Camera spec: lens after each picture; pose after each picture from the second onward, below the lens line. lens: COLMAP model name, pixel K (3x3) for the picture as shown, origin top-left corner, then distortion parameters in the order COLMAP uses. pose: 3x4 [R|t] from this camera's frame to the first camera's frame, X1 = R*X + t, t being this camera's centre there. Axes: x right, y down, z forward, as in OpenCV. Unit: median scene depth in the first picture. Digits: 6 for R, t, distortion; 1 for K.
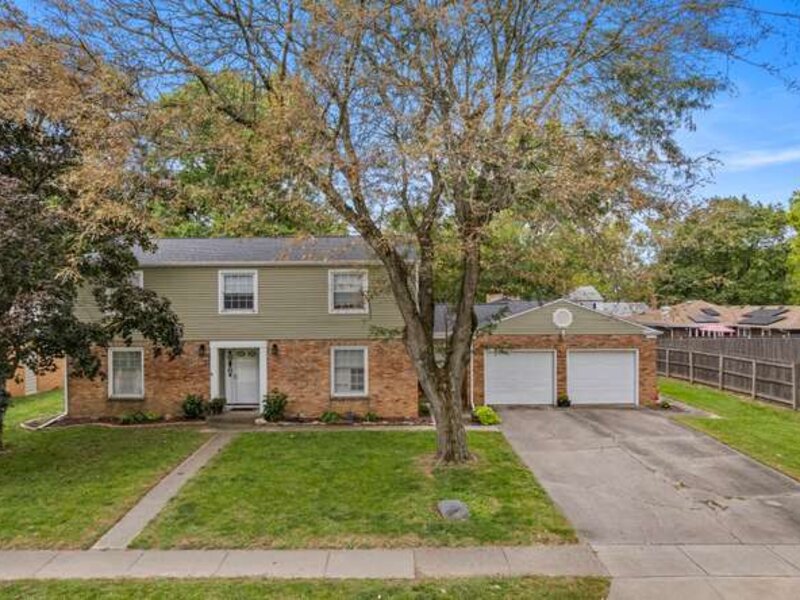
lens RADIAL K [[581.3, 0, 392.4], [0, 581.3, 297.5], [0, 0, 1]] dist [-0.057262, 0.044725]
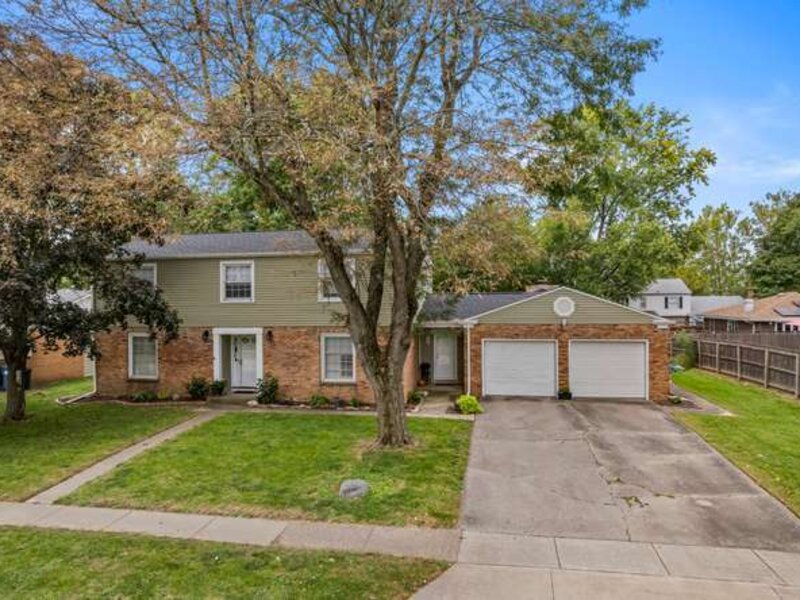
lens RADIAL K [[581.3, 0, 424.1], [0, 581.3, 302.0], [0, 0, 1]] dist [-0.057262, 0.044725]
pose [[0.983076, -0.002867, -0.183175, 0.300729], [0.004546, 0.999951, 0.008746, 0.022704], [0.183141, -0.009431, 0.983041, 0.019556]]
